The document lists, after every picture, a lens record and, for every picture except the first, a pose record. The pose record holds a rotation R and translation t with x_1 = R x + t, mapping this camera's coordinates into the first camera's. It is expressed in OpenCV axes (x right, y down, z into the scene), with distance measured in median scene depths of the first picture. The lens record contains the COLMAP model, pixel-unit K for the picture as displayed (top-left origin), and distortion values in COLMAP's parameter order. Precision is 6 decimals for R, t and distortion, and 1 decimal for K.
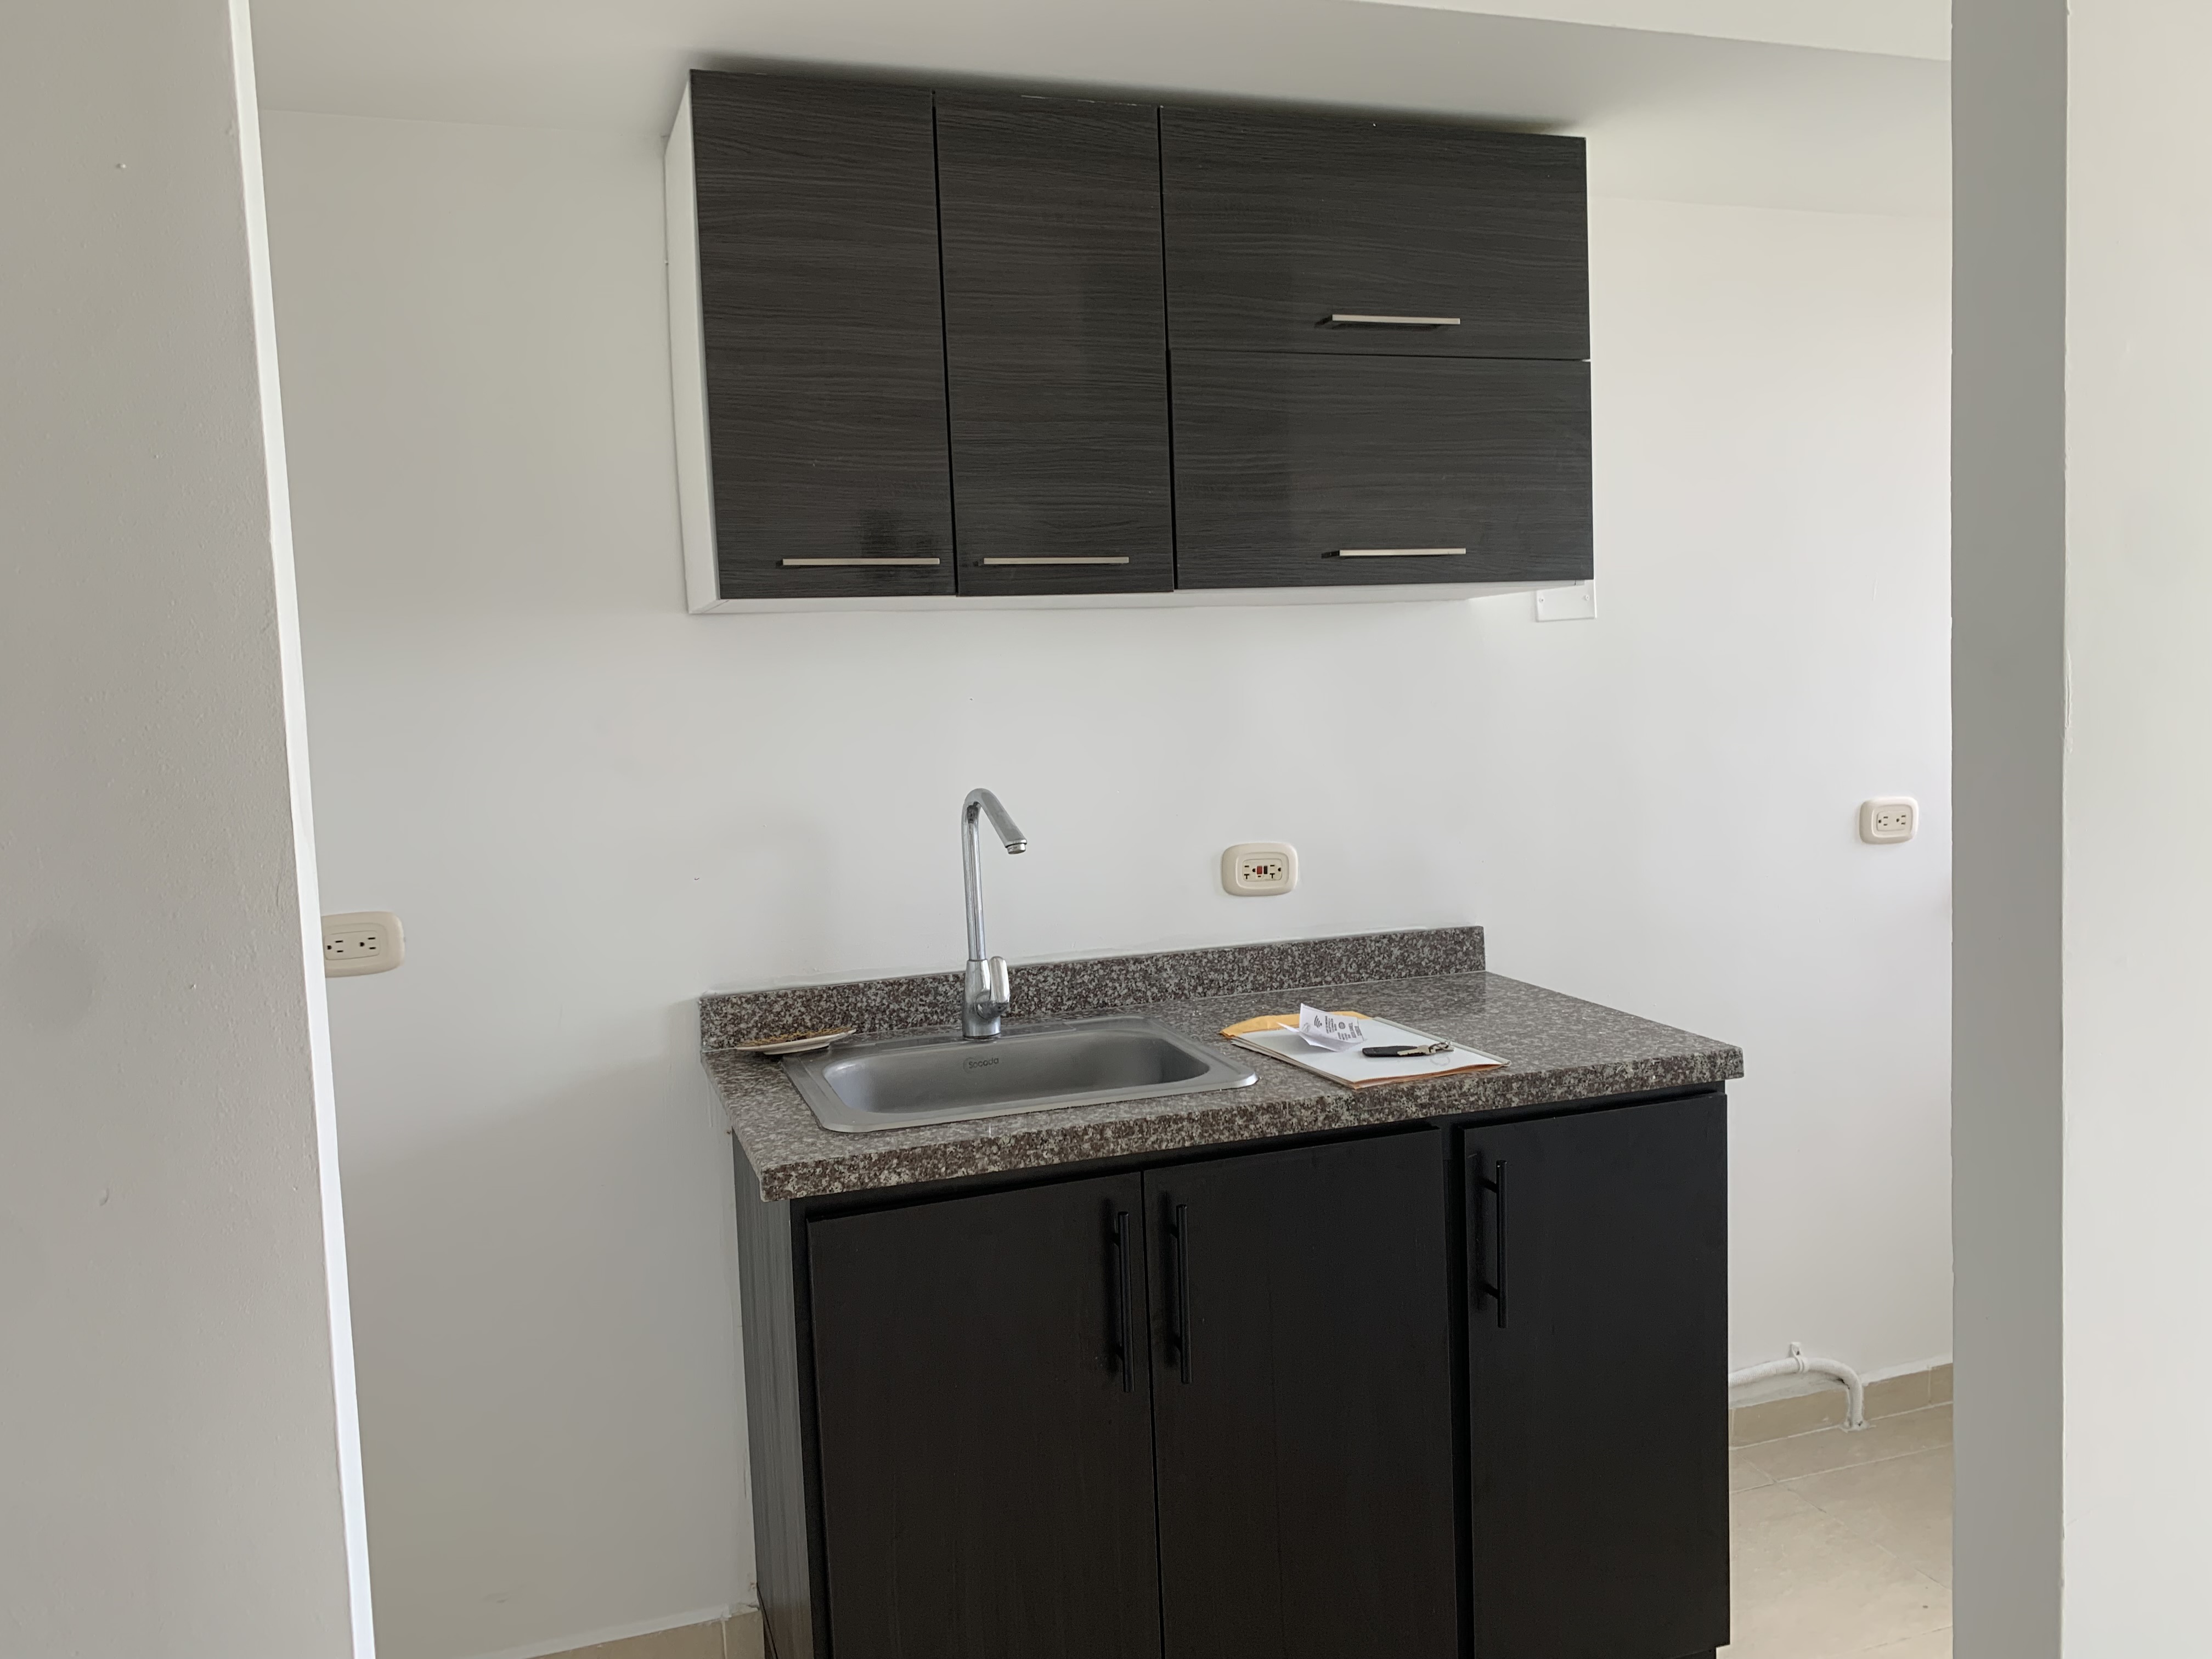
lens RADIAL K [[1681.0, 0, 1120.3], [0, 1681.0, 821.9], [0, 0, 1]] dist [0.005978, 0.006298]
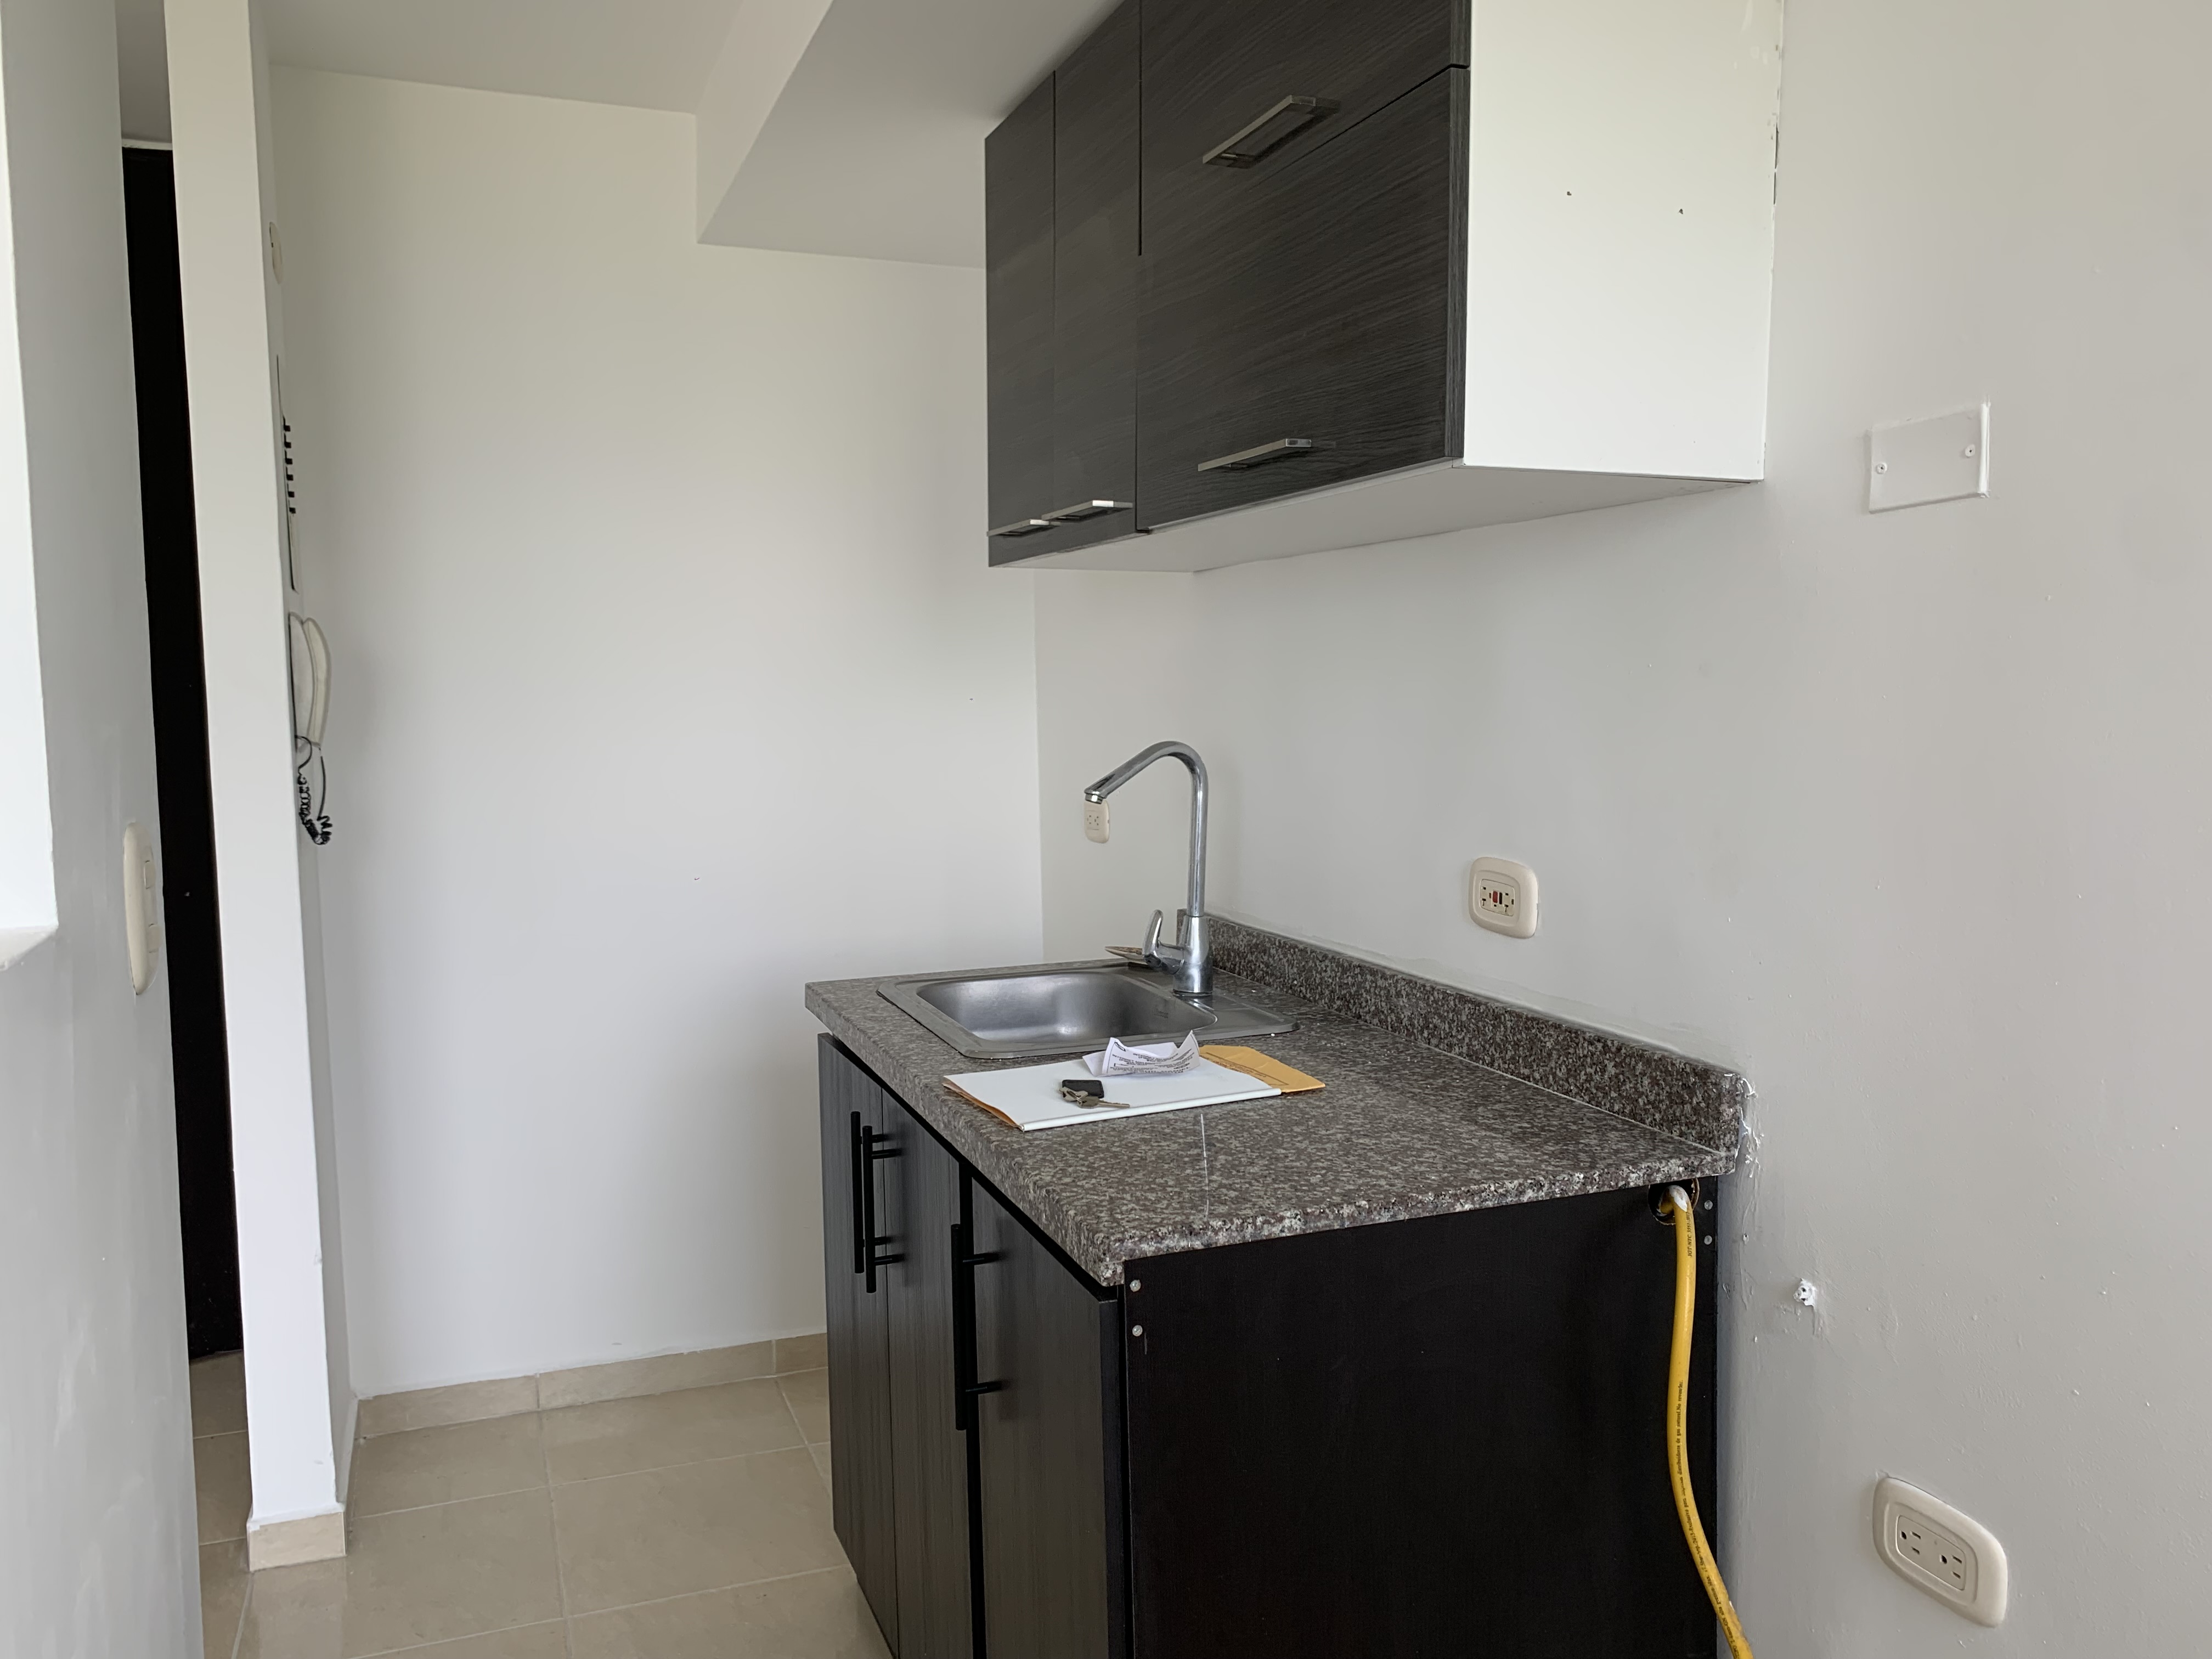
lens RADIAL K [[1681.0, 0, 1107.5], [0, 1681.0, 846.5], [0, 0, 1]] dist [0.005978, 0.006298]
pose [[0.053258, 0.137191, -0.989112, 0.775088], [-0.060916, 0.989119, 0.133912, -0.077680], [0.996721, 0.053120, 0.061035, 0.788619]]
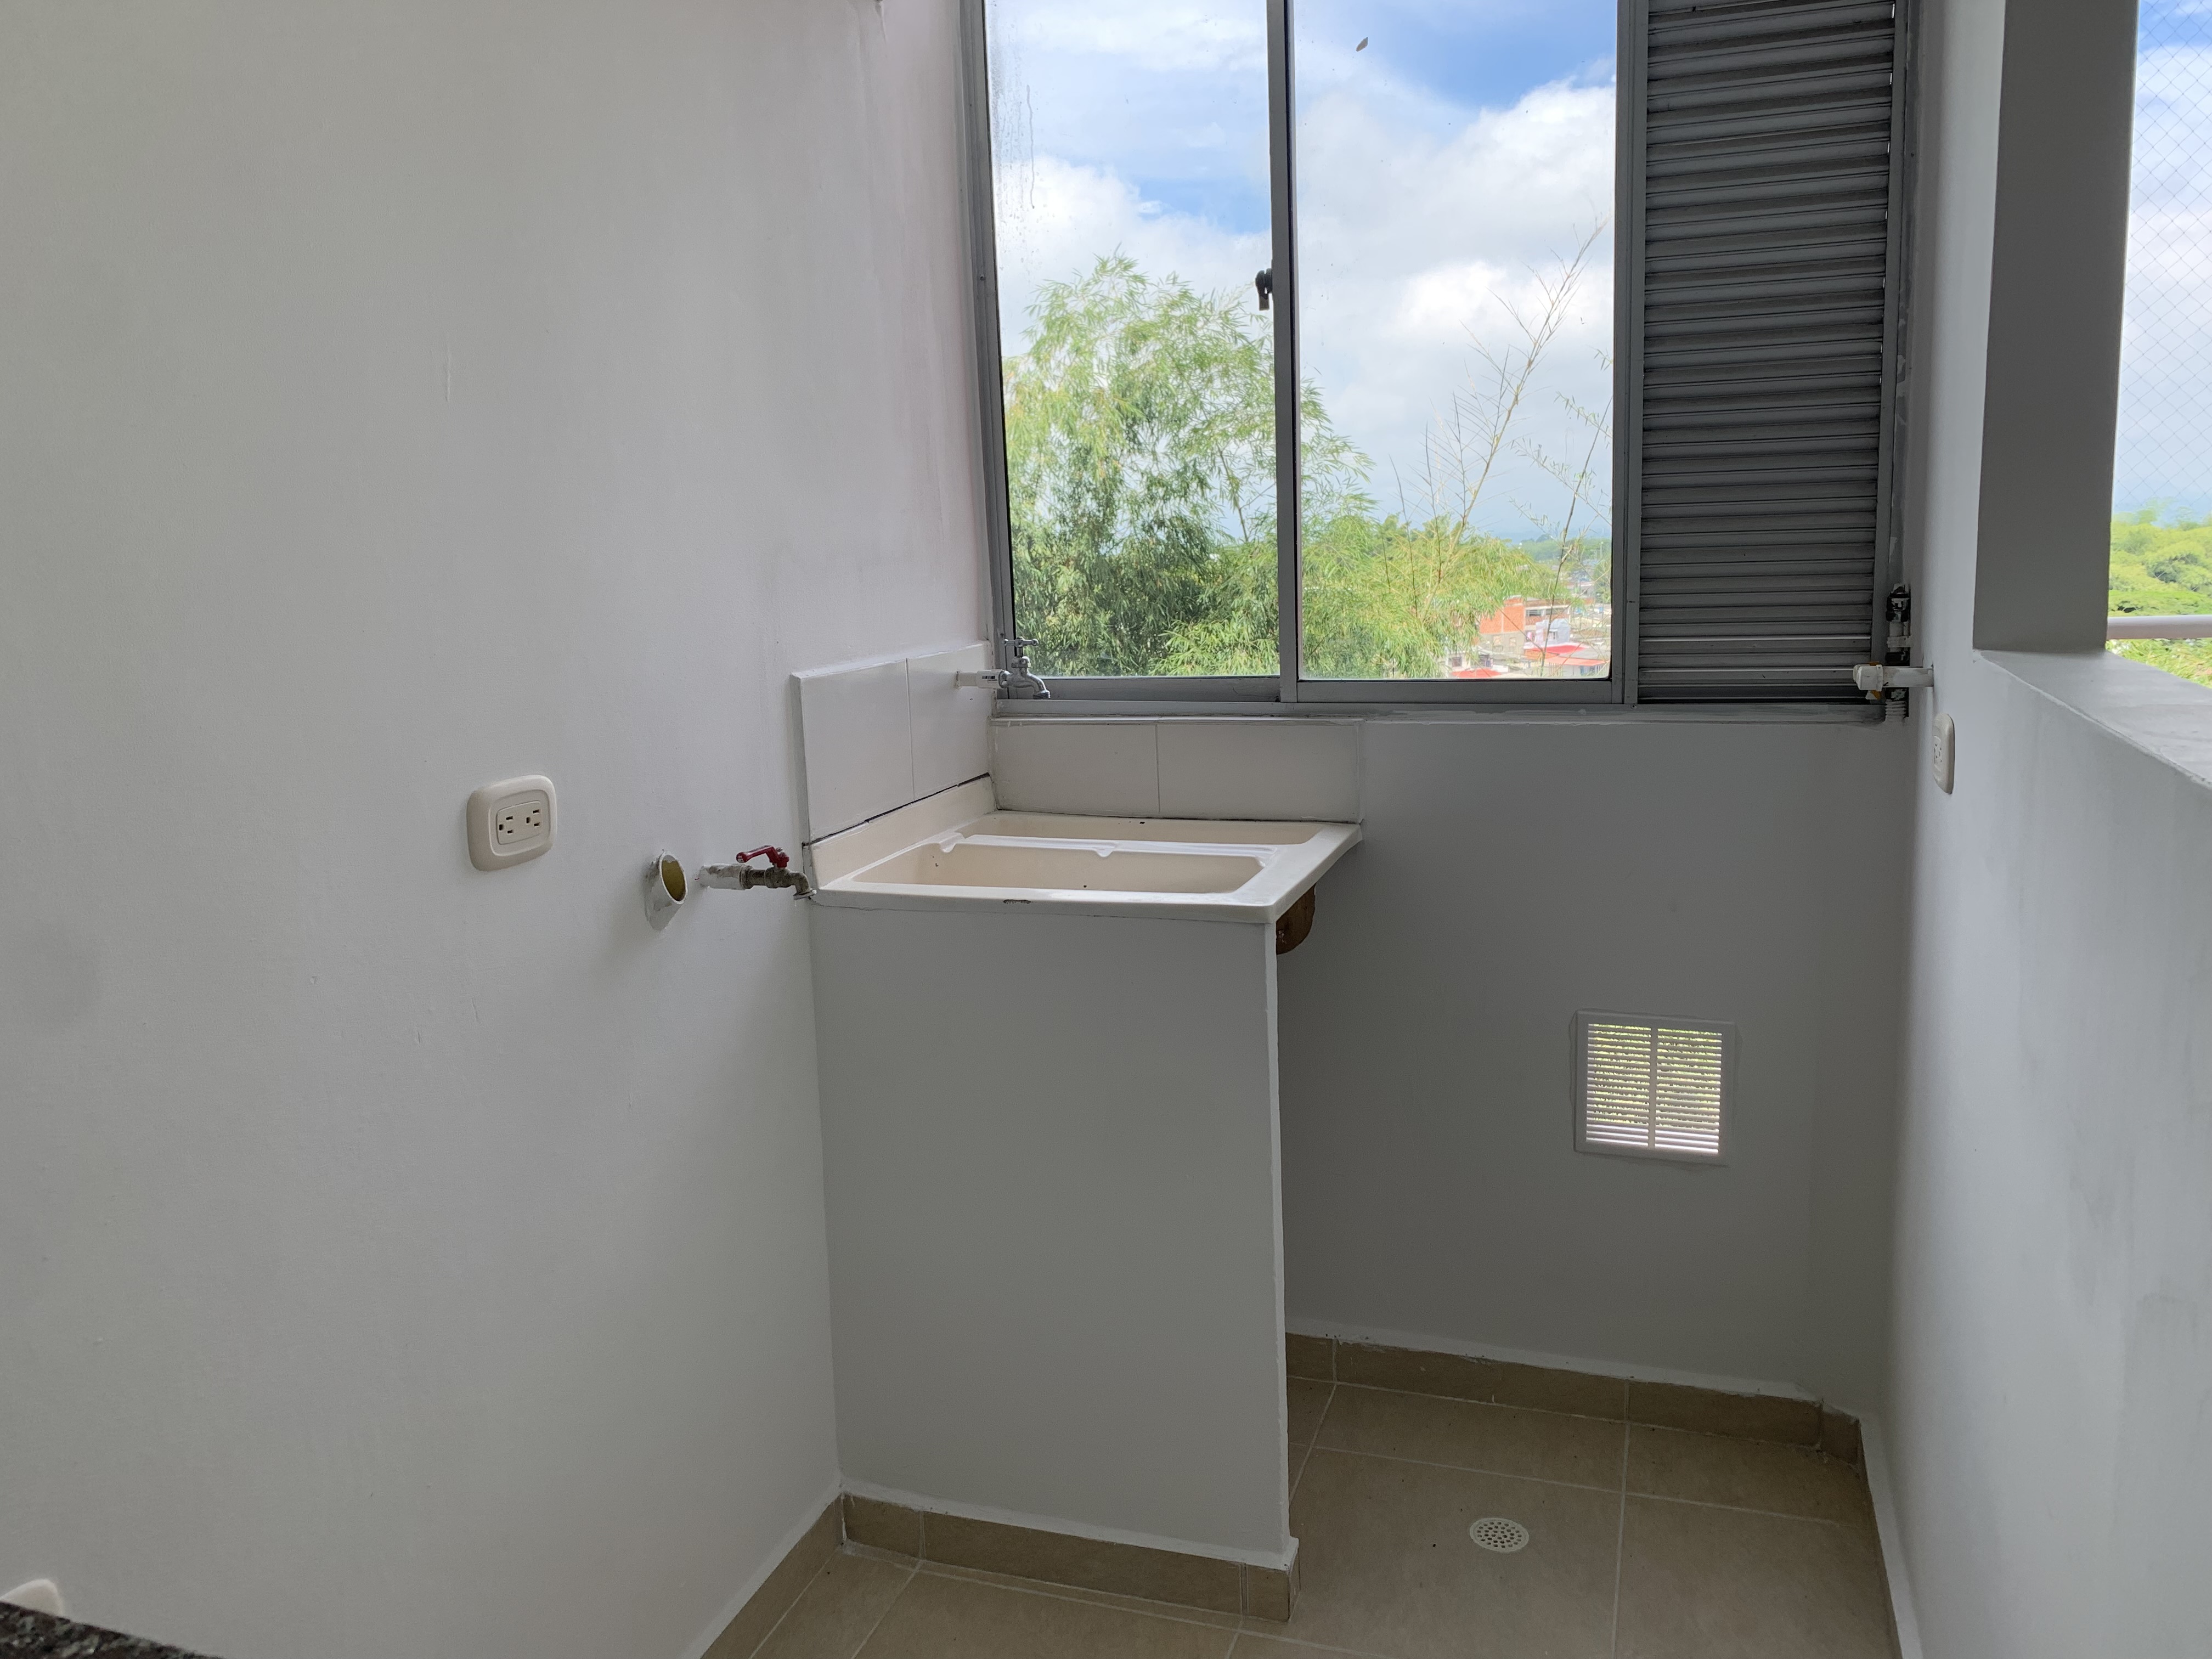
lens RADIAL K [[1681.0, 0, 1103.9], [0, 1681.0, 820.0], [0, 0, 1]] dist [0.005978, 0.006298]
pose [[0.598910, -0.117974, 0.792079, 0.166640], [0.063431, 0.992970, 0.099933, -0.049205], [-0.798300, -0.009609, 0.602183, 0.603645]]
